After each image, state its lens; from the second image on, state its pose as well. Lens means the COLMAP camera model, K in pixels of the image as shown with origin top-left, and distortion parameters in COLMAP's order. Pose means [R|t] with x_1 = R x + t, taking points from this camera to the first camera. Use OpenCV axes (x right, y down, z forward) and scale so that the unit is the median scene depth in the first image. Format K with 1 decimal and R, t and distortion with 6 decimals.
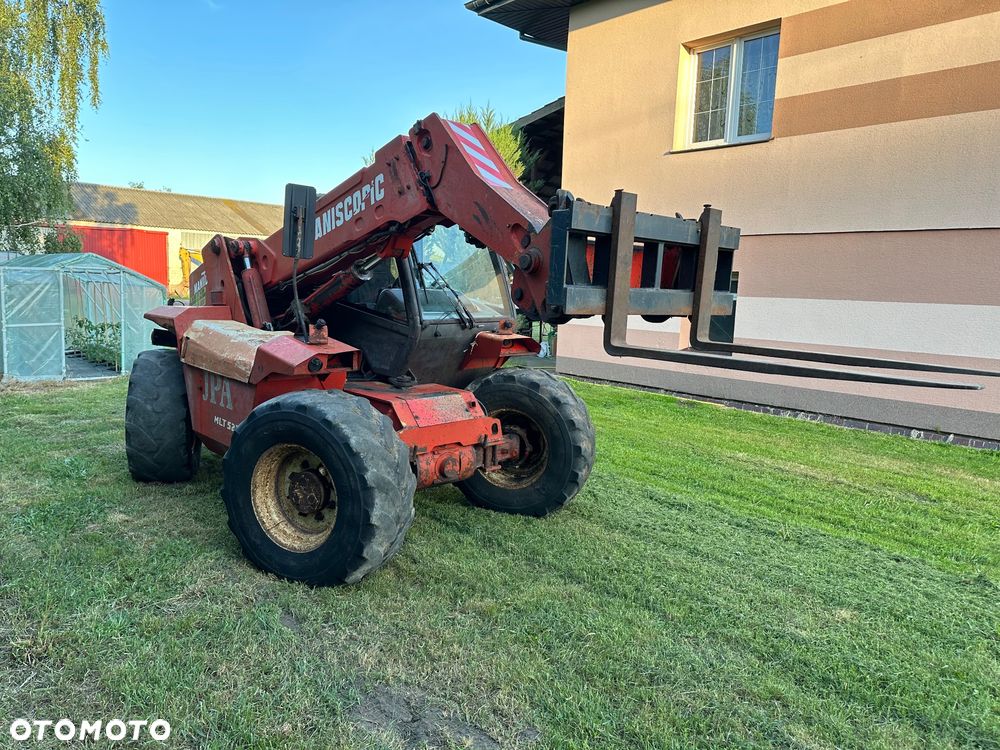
lens RADIAL K [[701.9, 0, 507.0], [0, 701.9, 371.7], [0, 0, 1]] dist [0.145019, -0.213783]
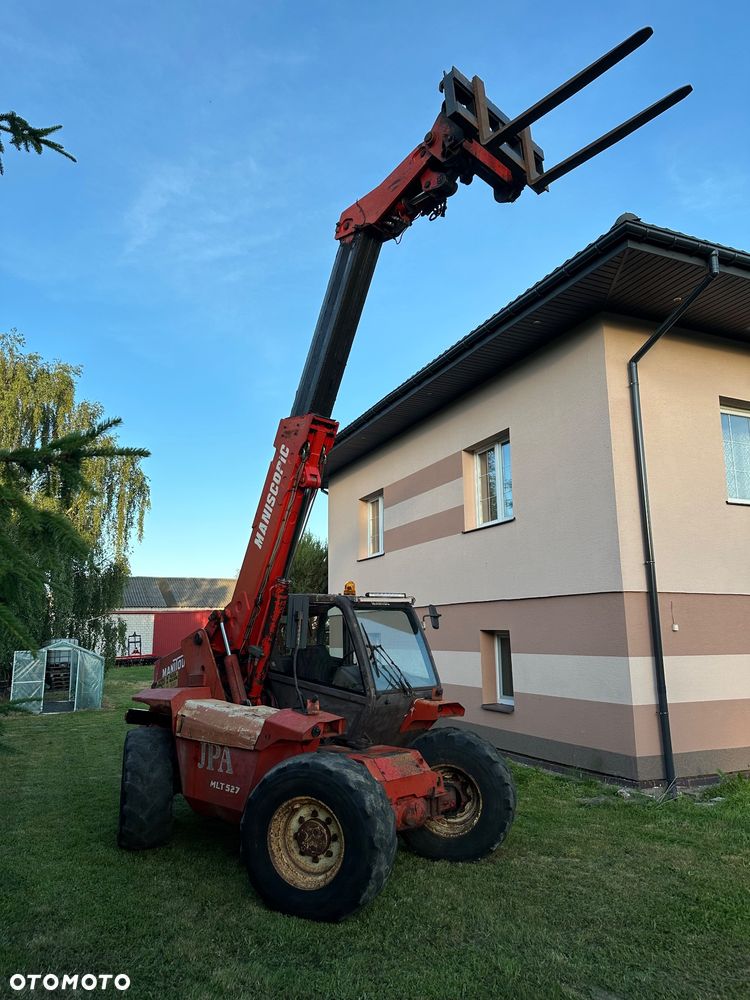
lens RADIAL K [[704.6, 0, 373.6], [0, 704.6, 510.1], [0, 0, 1]] dist [0.089449, -0.100648]
pose [[0.998107, -0.027957, 0.054787, -0.185860], [0.043343, 0.951686, -0.303999, 0.004154], [-0.043641, 0.305798, 0.951096, -0.320216]]
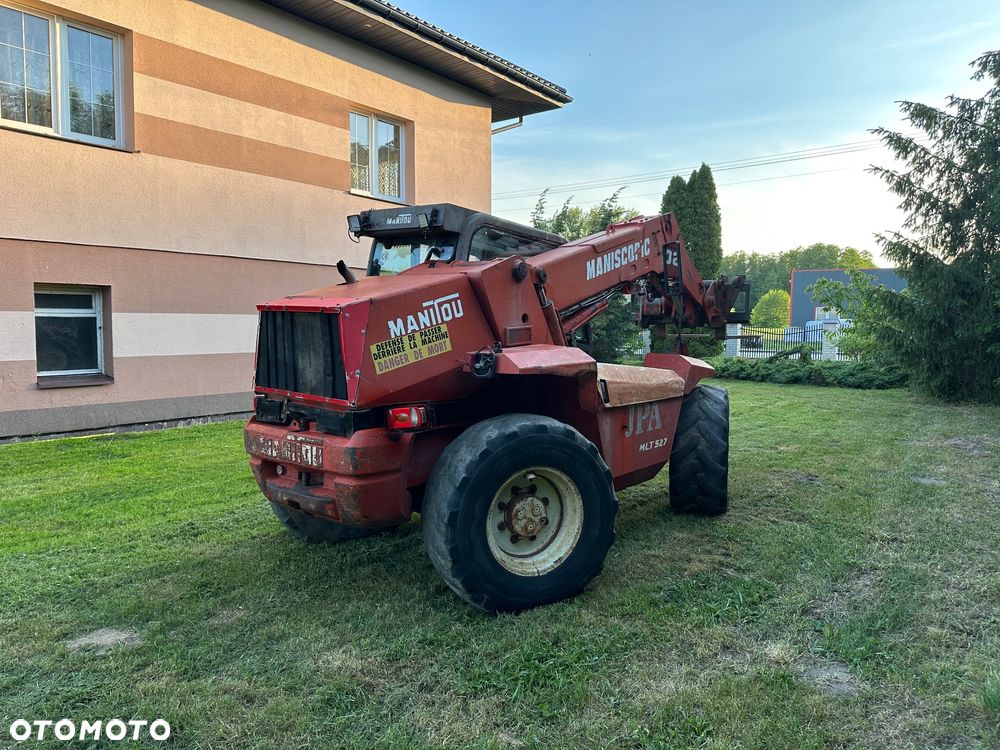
lens RADIAL K [[704.0, 0, 504.9], [0, 704.0, 373.0], [0, 0, 1]] dist [0.099666, -0.116087]
pose [[-0.161543, -0.109685, 0.980751, -1.377115], [0.104041, 0.986373, 0.127451, -0.193223], [-0.981366, 0.122627, -0.147930, 1.338384]]
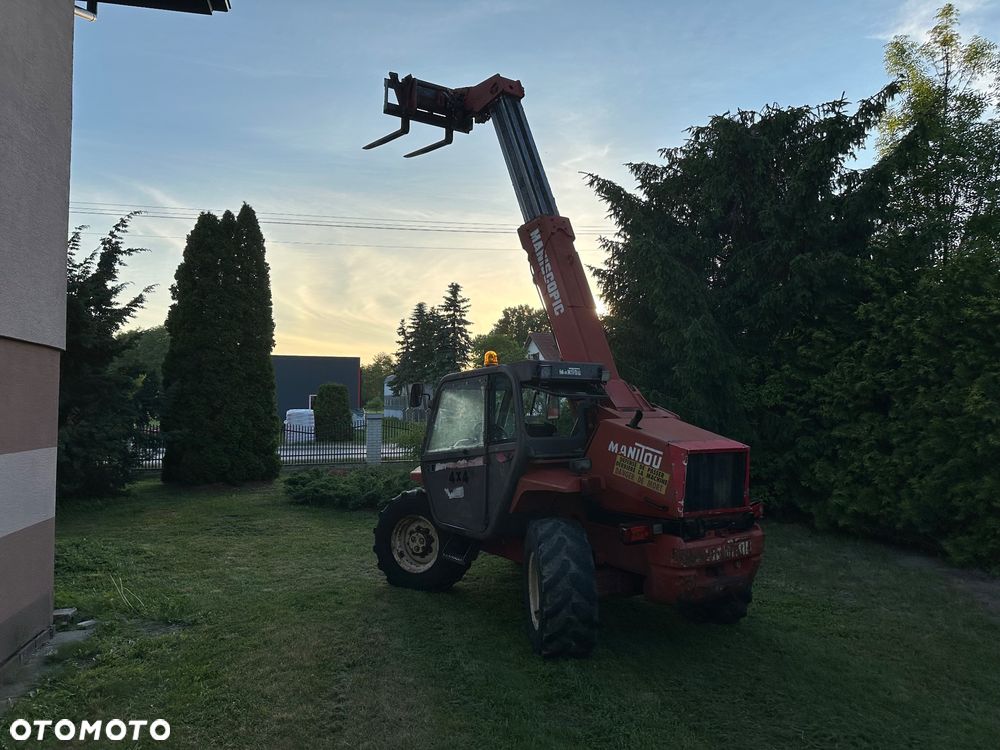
lens RADIAL K [[701.9, 0, 507.0], [0, 701.9, 371.7], [0, 0, 1]] dist [0.145019, -0.213783]
pose [[-0.991605, -0.021244, 0.127545, -0.369505], [-0.009884, 0.995978, 0.089054, -0.411232], [-0.128924, 0.087045, -0.987827, 2.598042]]
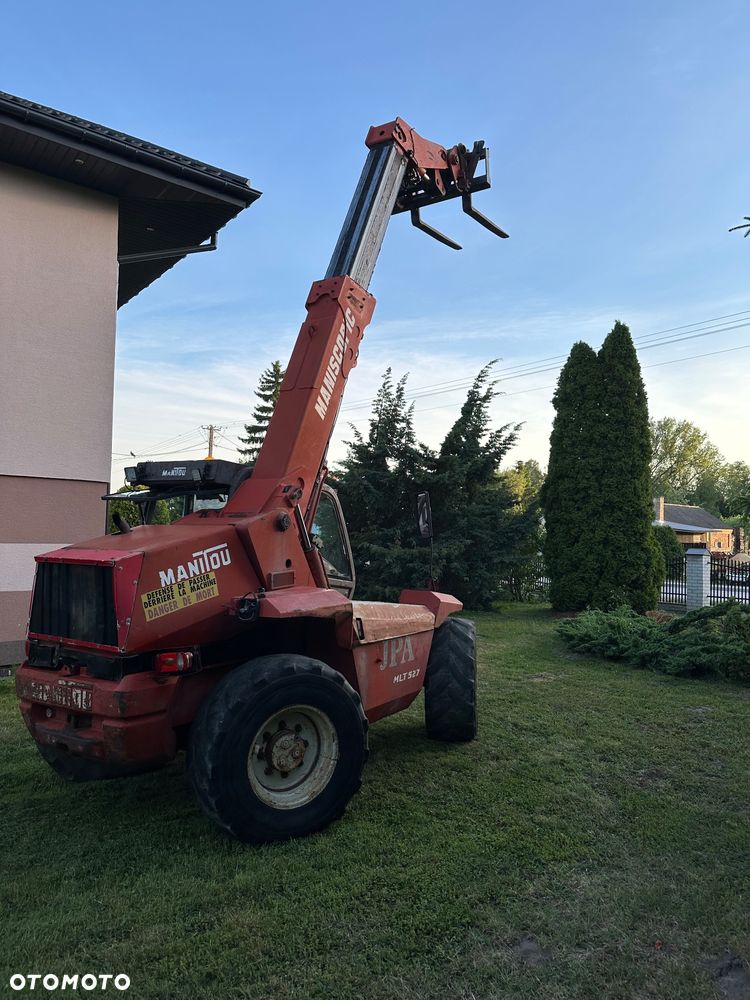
lens RADIAL K [[694.4, 0, 372.0], [0, 694.4, 511.7], [0, 0, 1]] dist [0.111760, -0.197817]
pose [[-0.281347, 0.003982, 0.959598, -1.476378], [0.095901, 0.995102, 0.023988, -0.231772], [-0.954802, 0.098775, -0.280350, 1.327327]]
